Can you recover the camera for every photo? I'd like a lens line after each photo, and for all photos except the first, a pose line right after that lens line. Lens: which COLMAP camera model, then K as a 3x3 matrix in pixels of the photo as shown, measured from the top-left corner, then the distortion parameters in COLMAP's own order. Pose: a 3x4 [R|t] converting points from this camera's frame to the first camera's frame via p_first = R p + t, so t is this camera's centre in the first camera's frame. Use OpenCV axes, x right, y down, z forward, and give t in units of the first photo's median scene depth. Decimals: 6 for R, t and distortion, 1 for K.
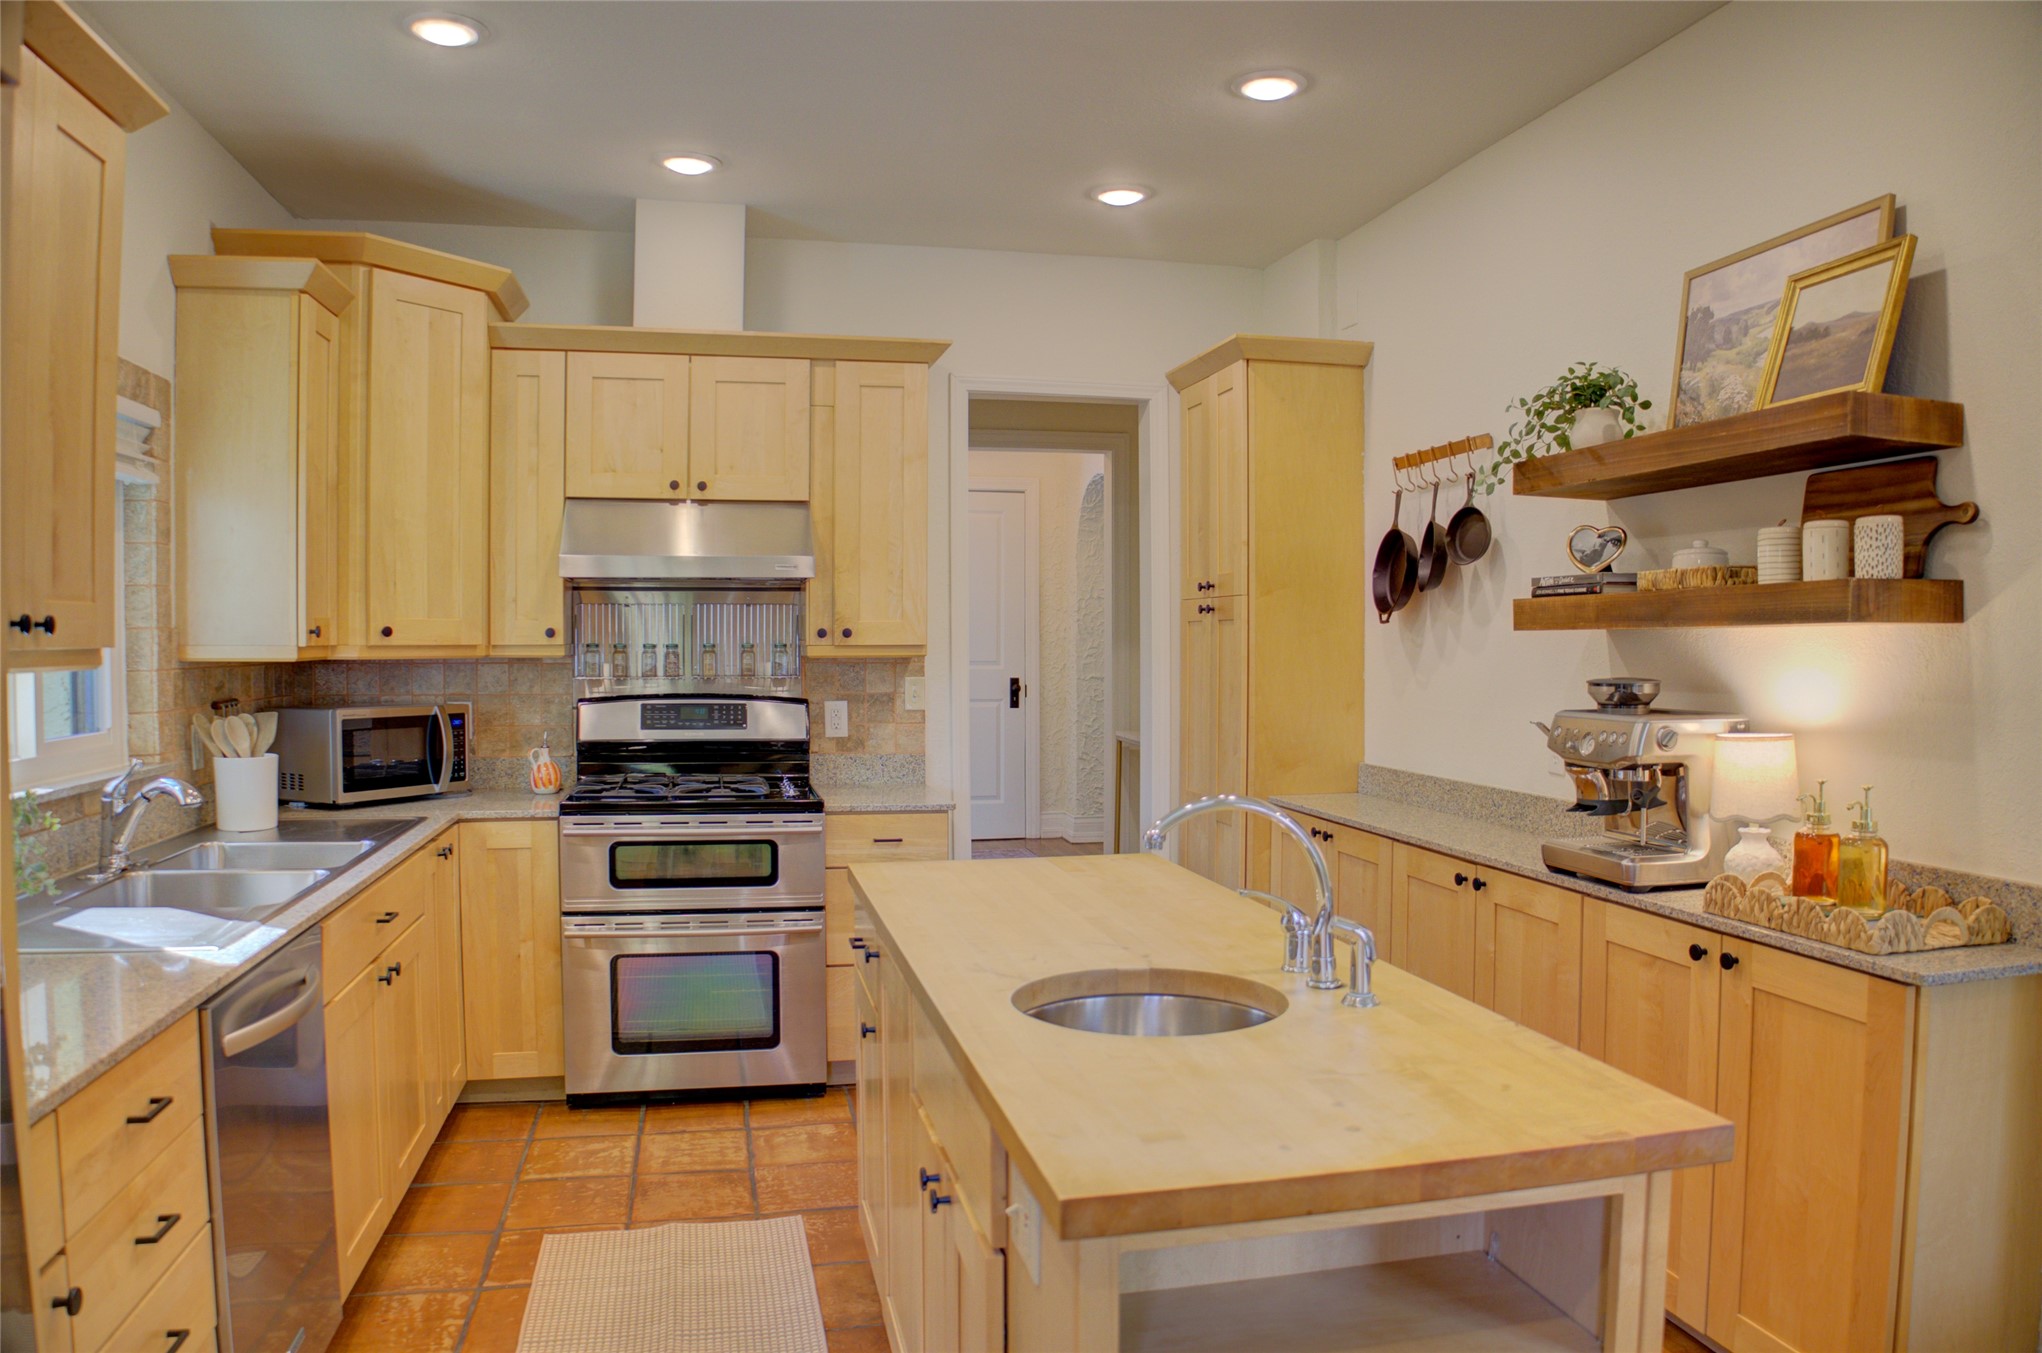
lens RADIAL K [[1380.3, 0, 1013.7], [0, 1380.3, 676.9], [0, 0, 1]] dist [-0.213024, 0.196763]
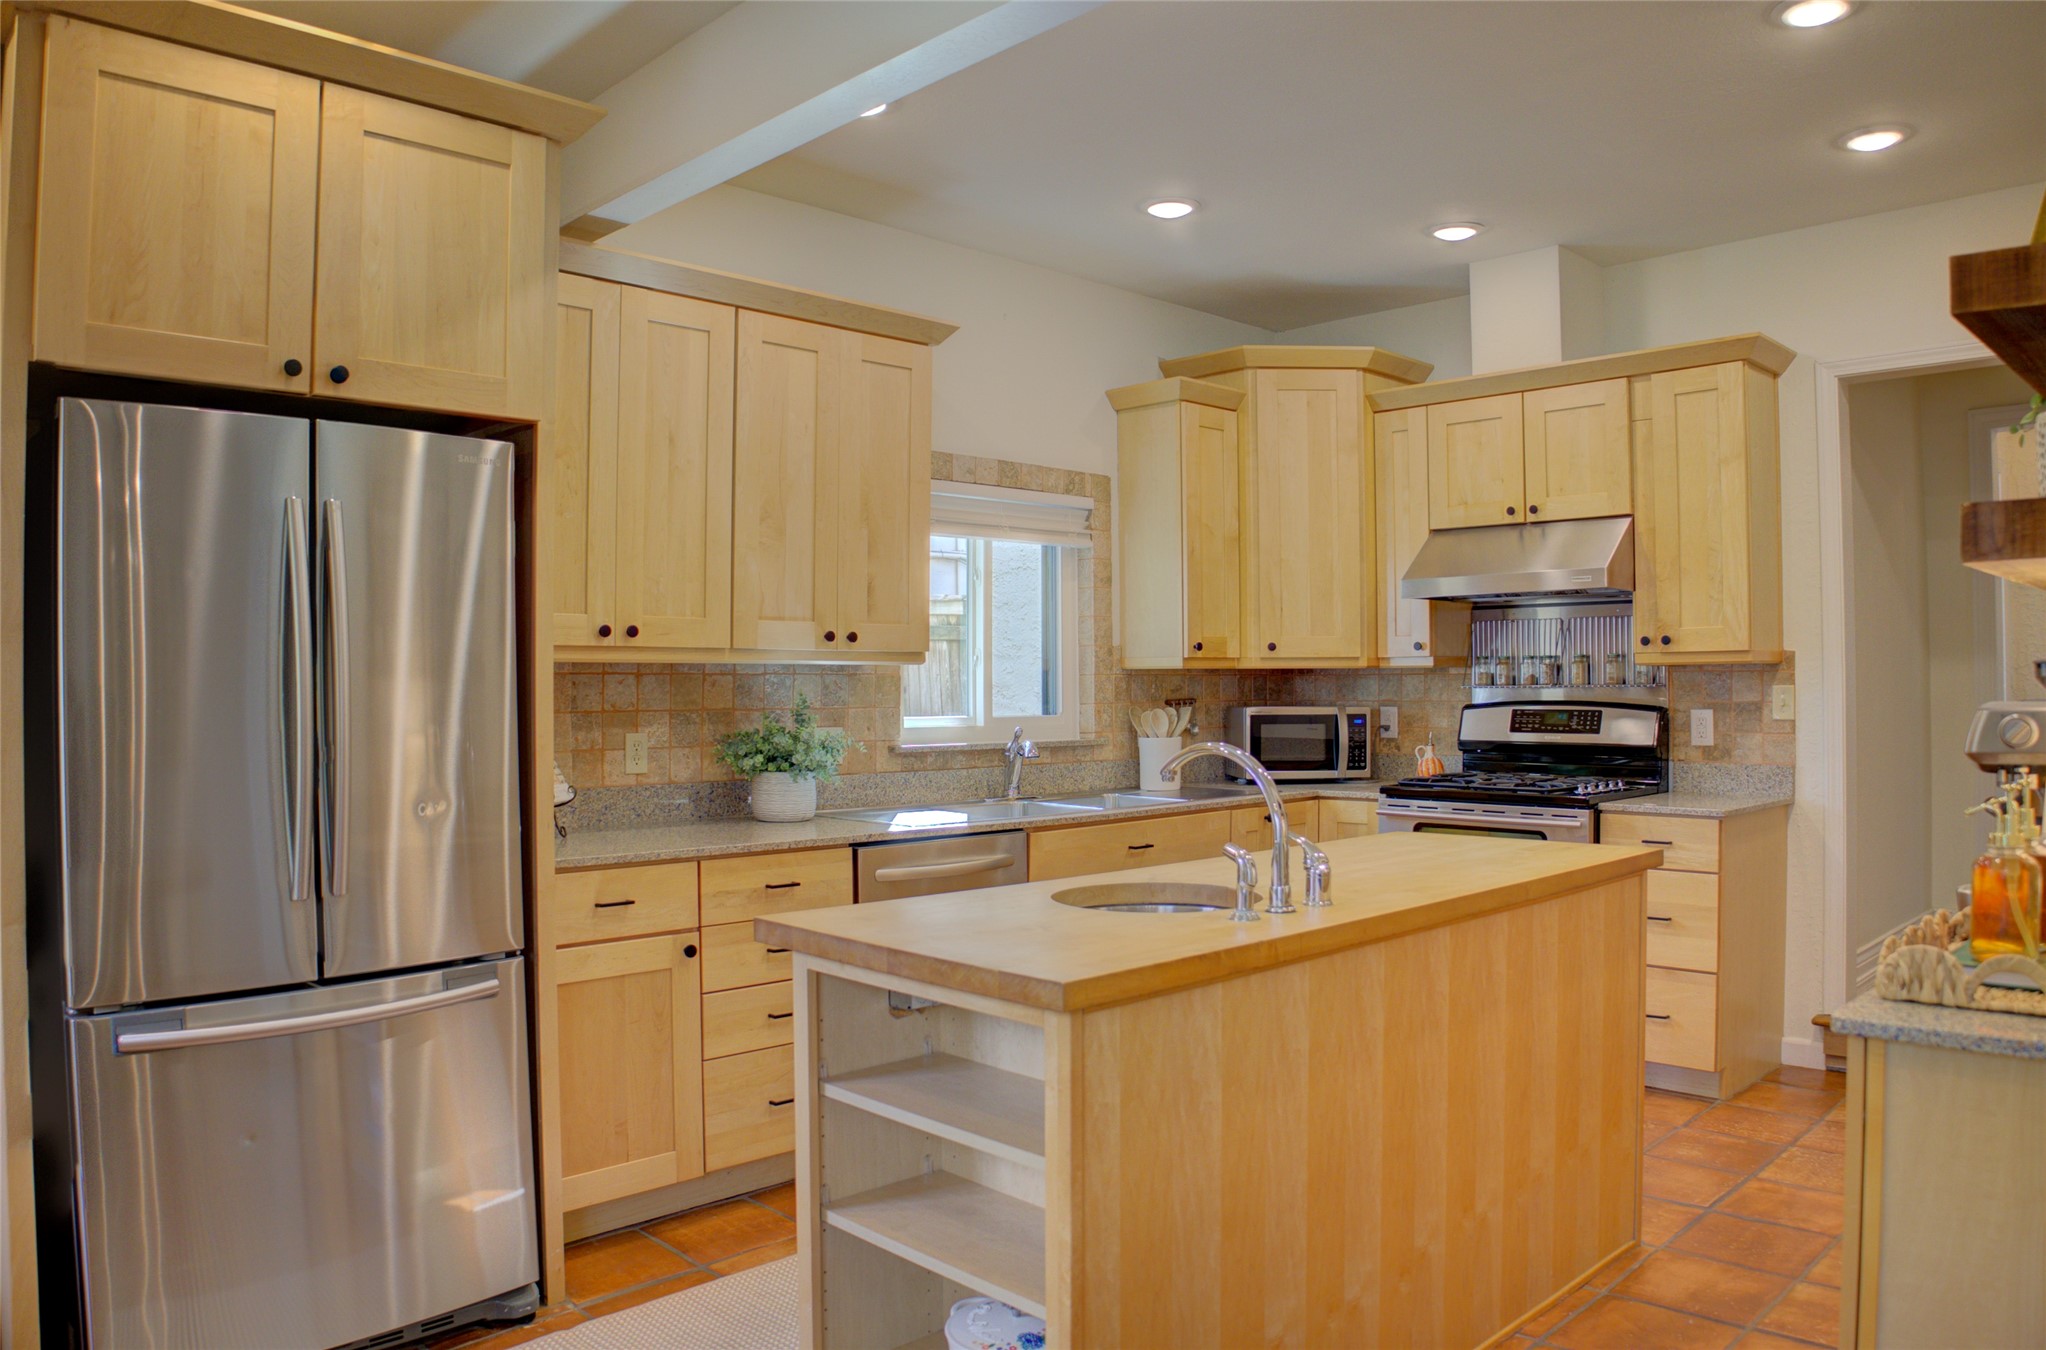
lens RADIAL K [[1441.2, 0, 1101.5], [0, 1441.2, 673.5], [0, 0, 1]] dist [-0.249068, 0.391761]
pose [[0.559416, -0.011465, -0.828807, 0.530817], [-0.014759, 0.999608, -0.023789, 0.024919], [0.828755, 0.025540, 0.559028, 0.080799]]
